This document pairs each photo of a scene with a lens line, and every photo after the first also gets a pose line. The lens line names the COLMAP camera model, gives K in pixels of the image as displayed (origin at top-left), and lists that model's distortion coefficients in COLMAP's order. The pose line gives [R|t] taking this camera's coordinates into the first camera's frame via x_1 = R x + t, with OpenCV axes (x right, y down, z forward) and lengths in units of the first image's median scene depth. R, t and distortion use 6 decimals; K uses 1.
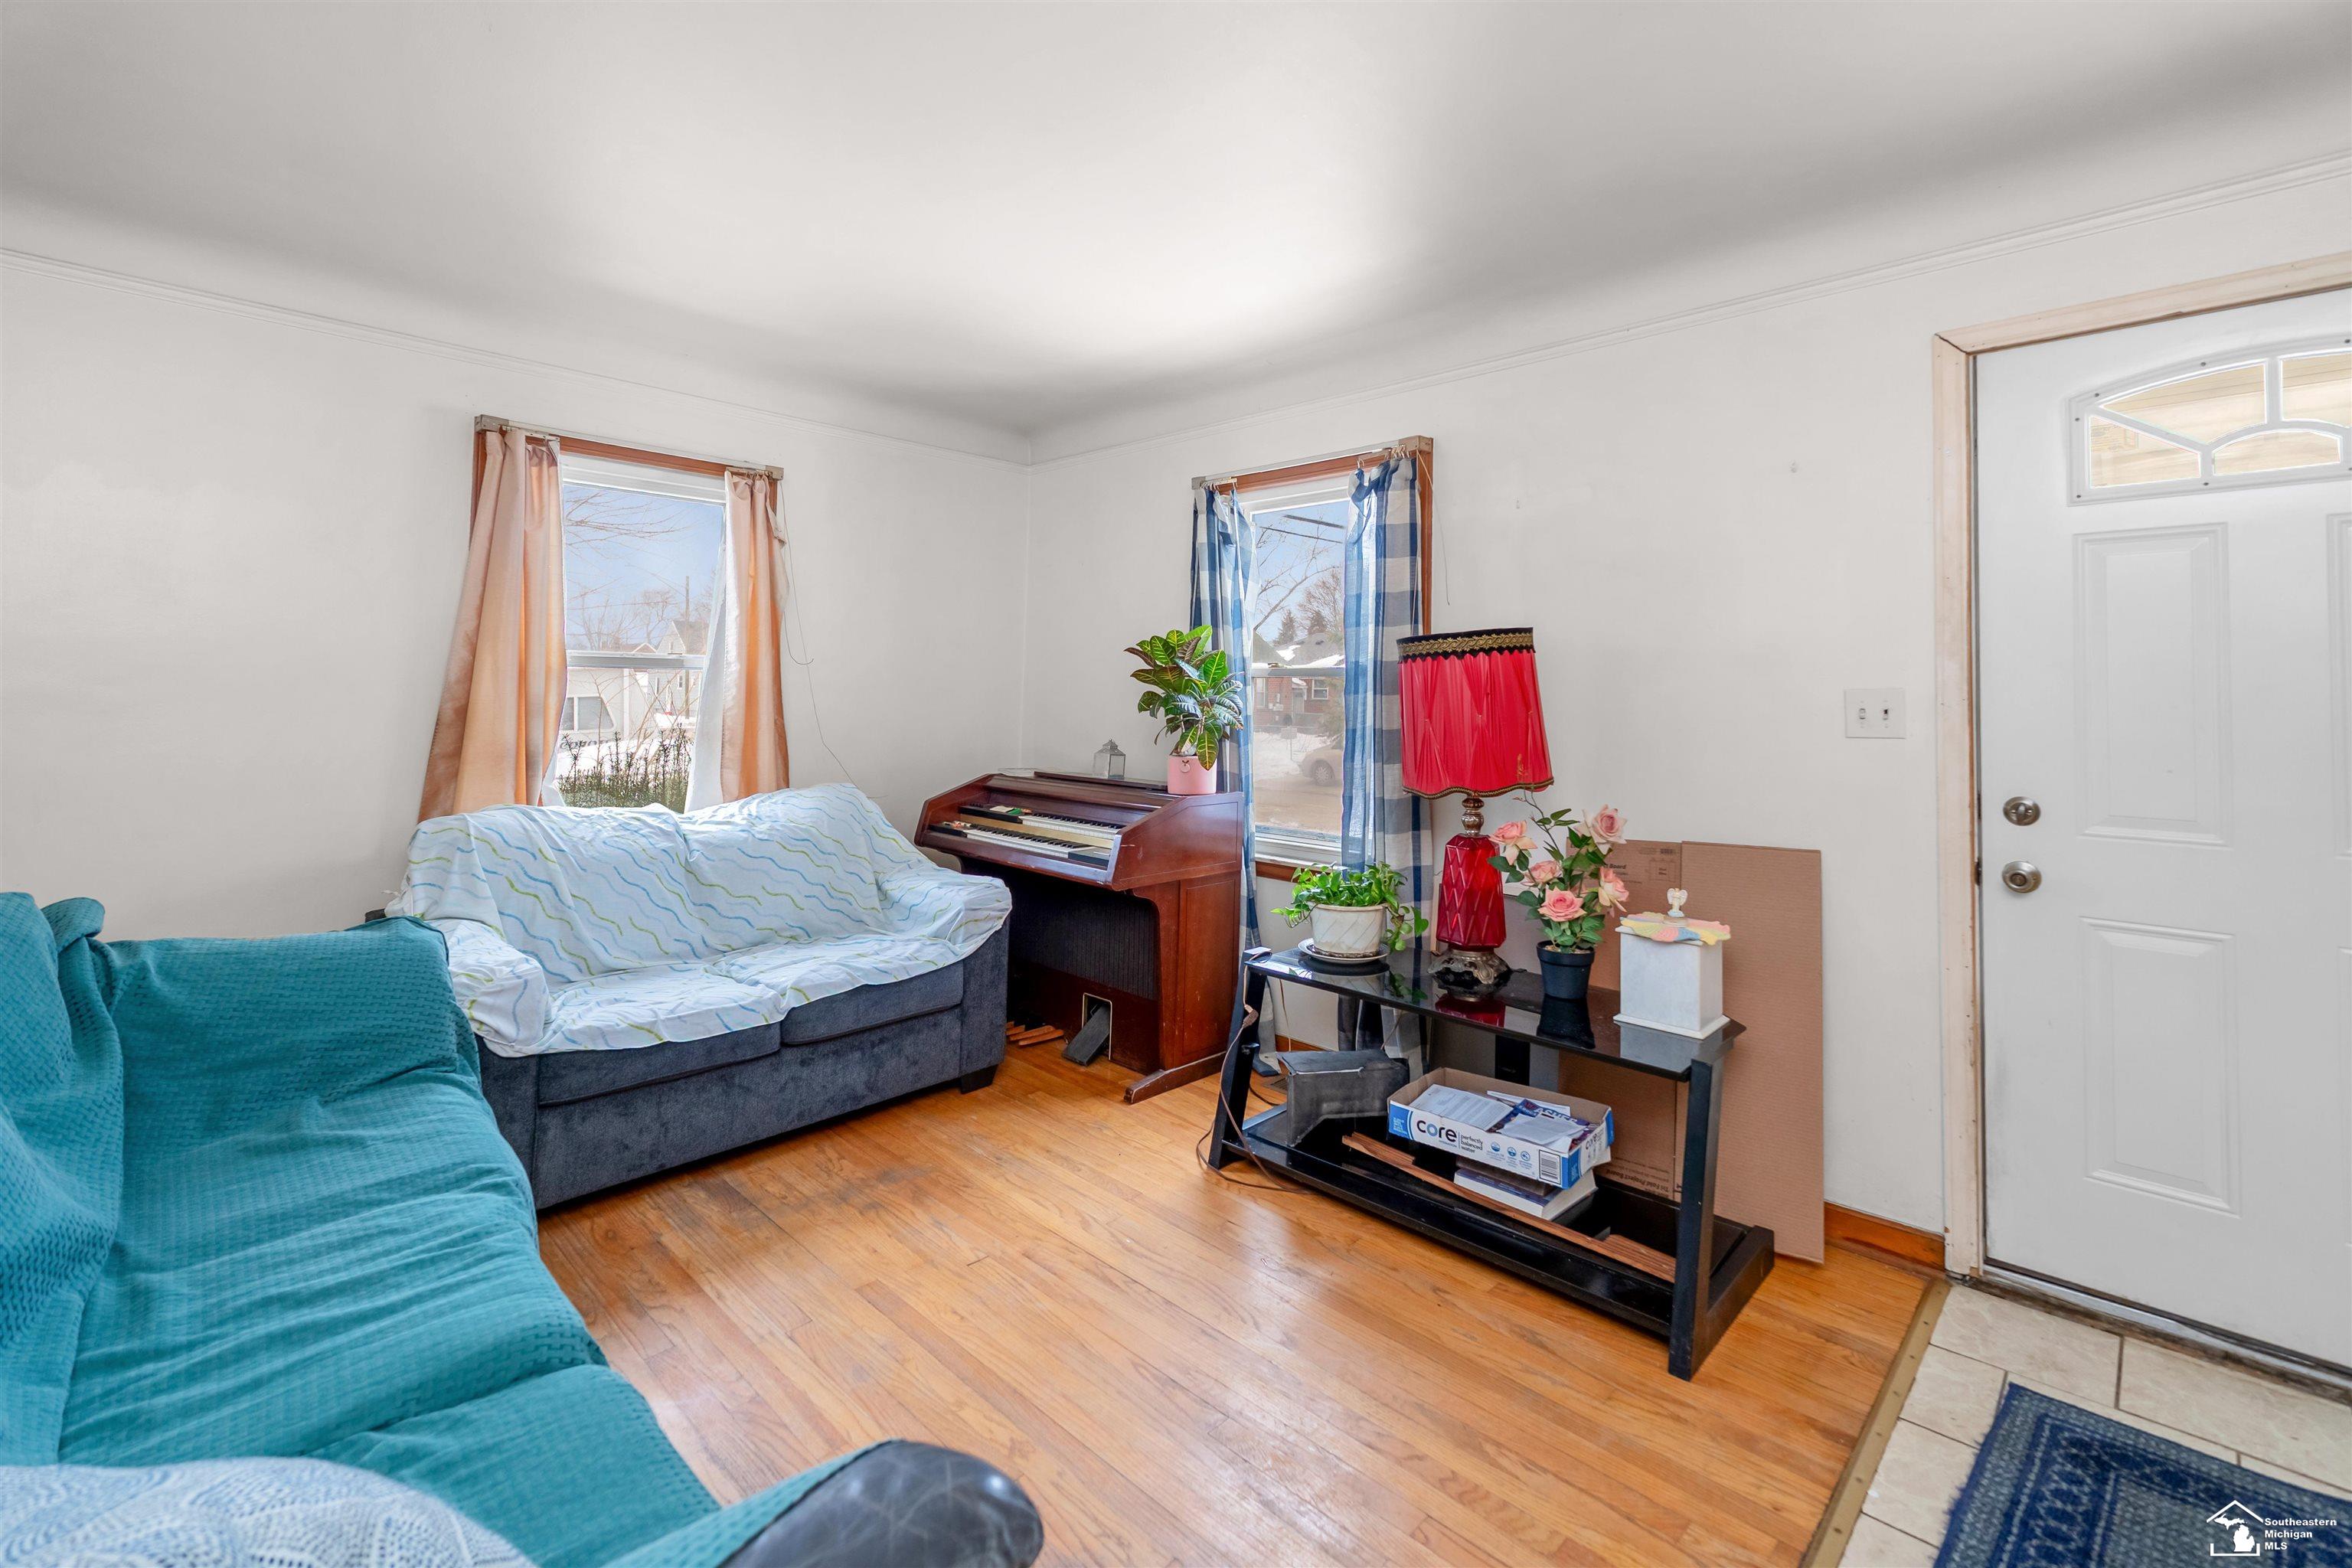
lens RADIAL K [[1013.5, 0, 1166.9], [0, 1013.5, 703.9], [0, 0, 1]] dist [0.001375, 0.000160]
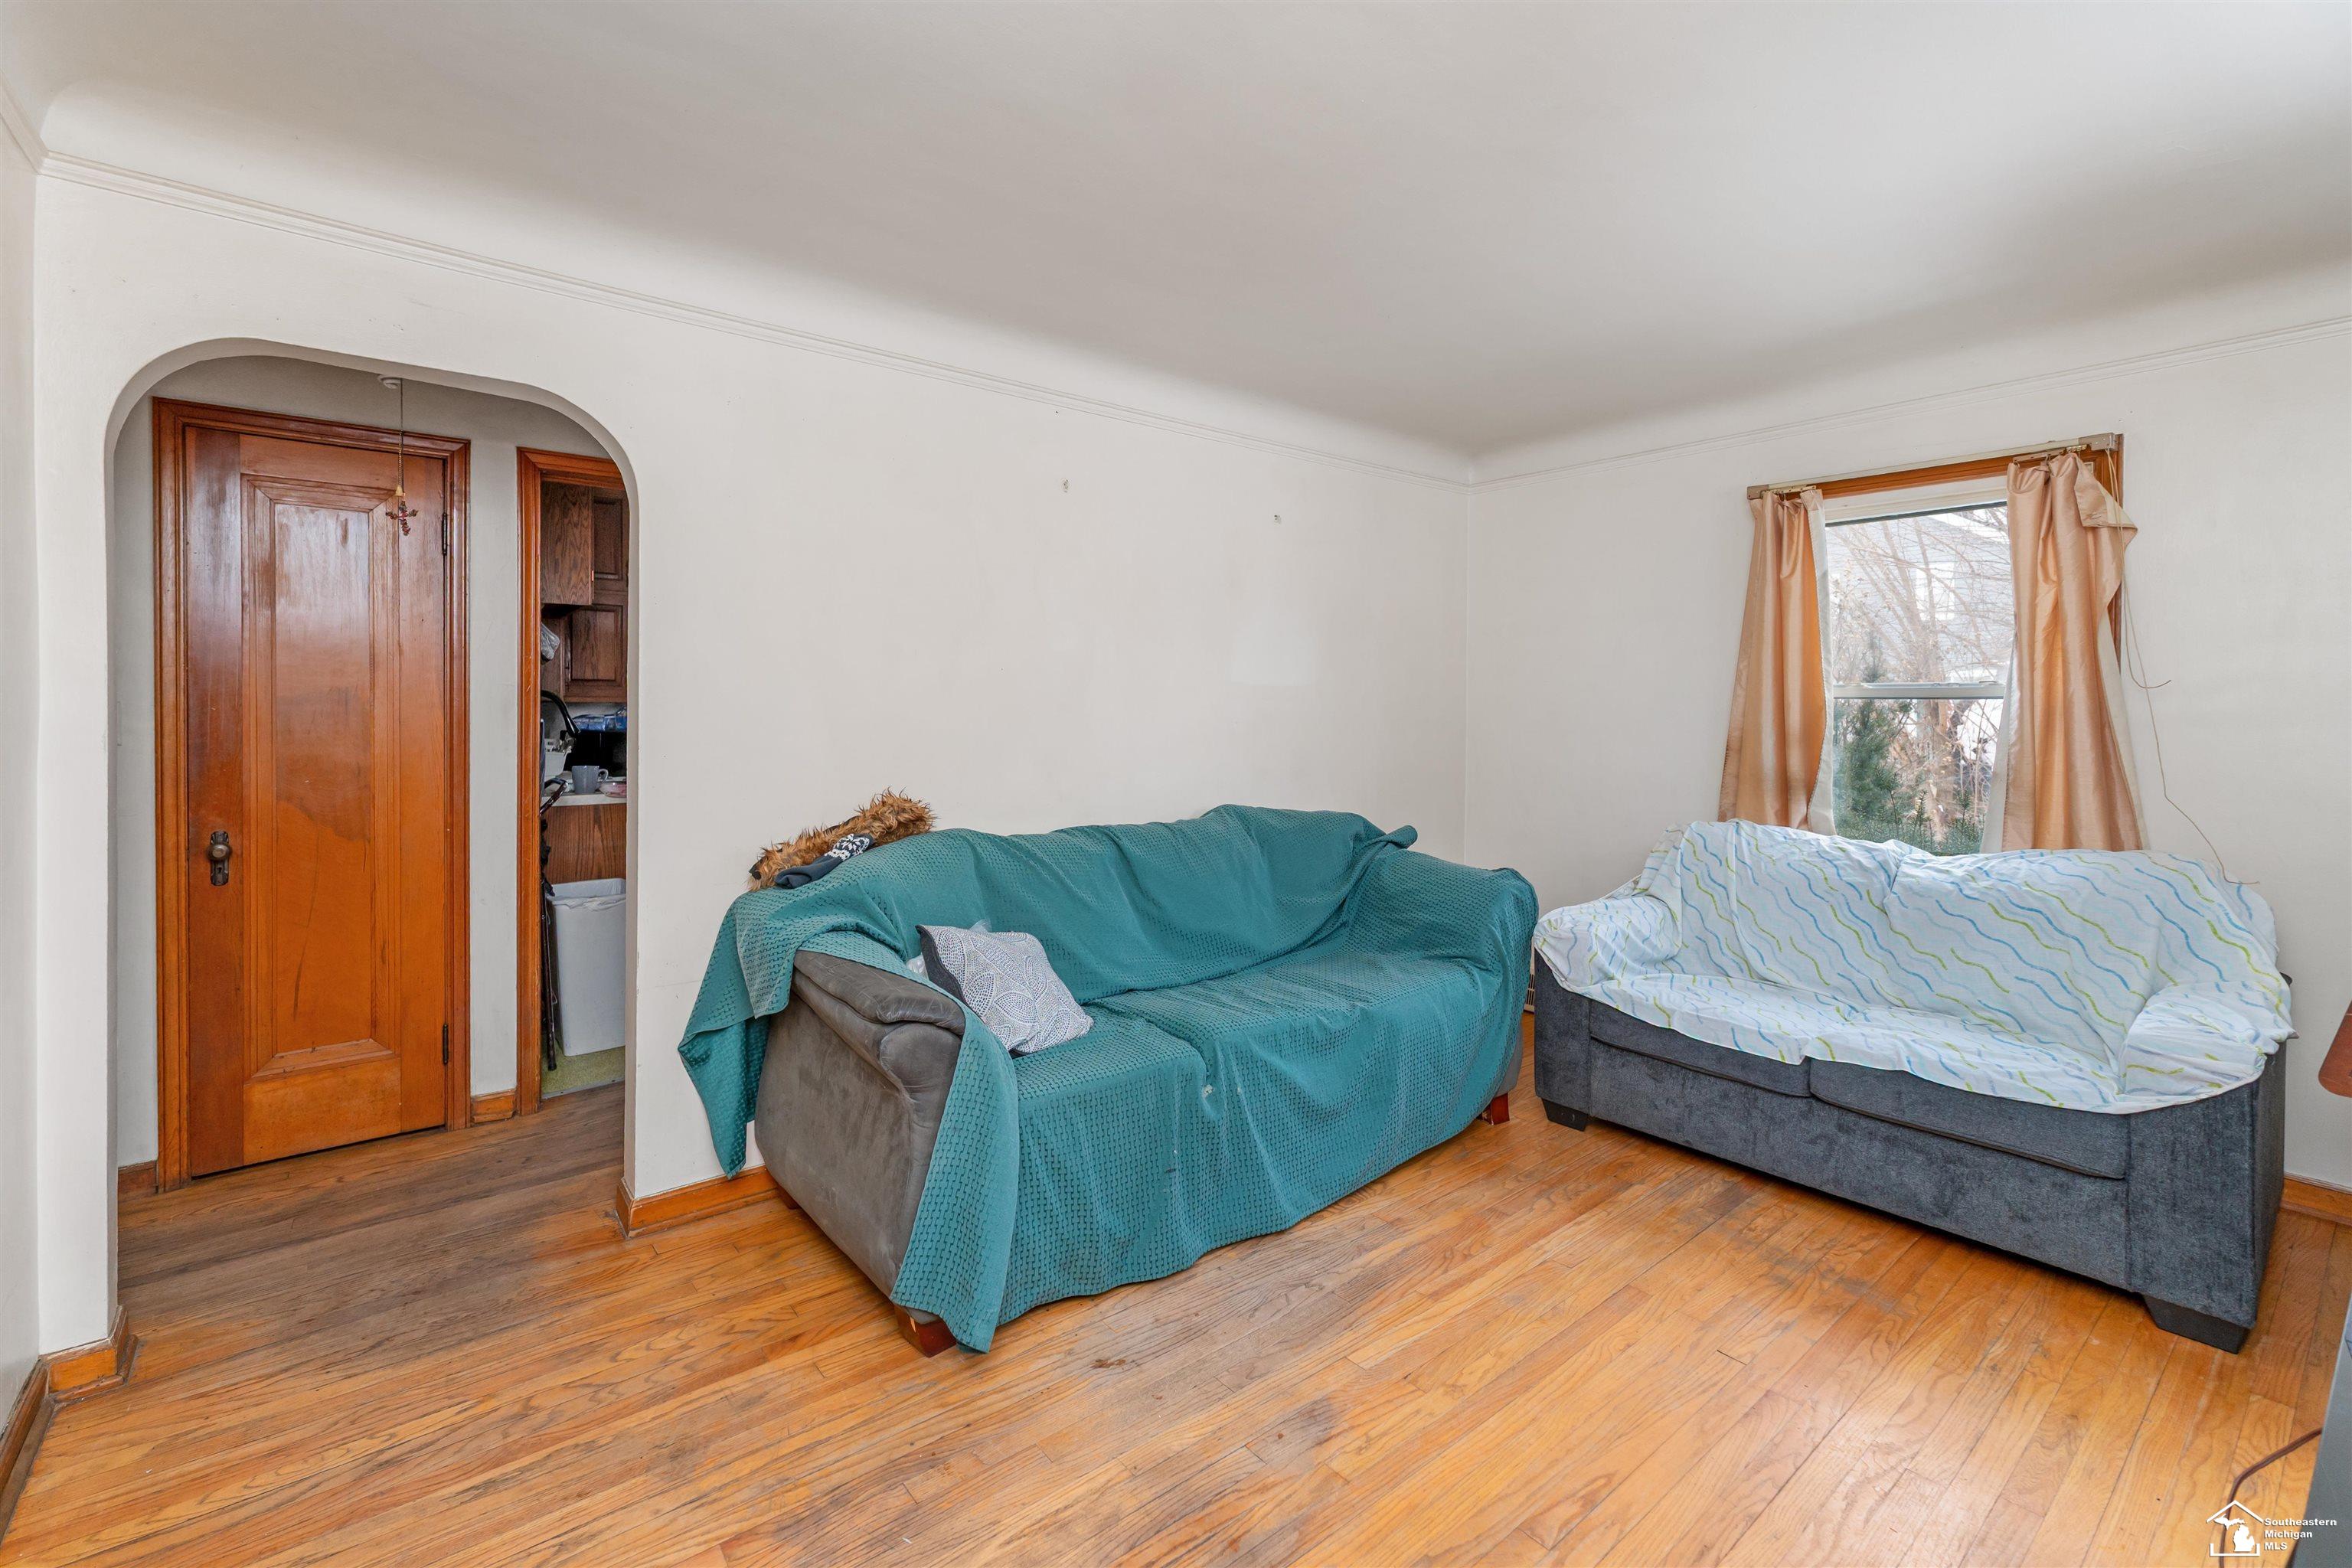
lens RADIAL K [[1053.6, 0, 1169.4], [0, 1053.6, 721.5], [0, 0, 1]] dist [0.000700, 0.000100]
pose [[-0.099927, 0.013644, -0.994901, 0.654314], [-0.015333, 0.999766, 0.015250, -0.021560], [0.994877, 0.016779, -0.099694, 0.480385]]
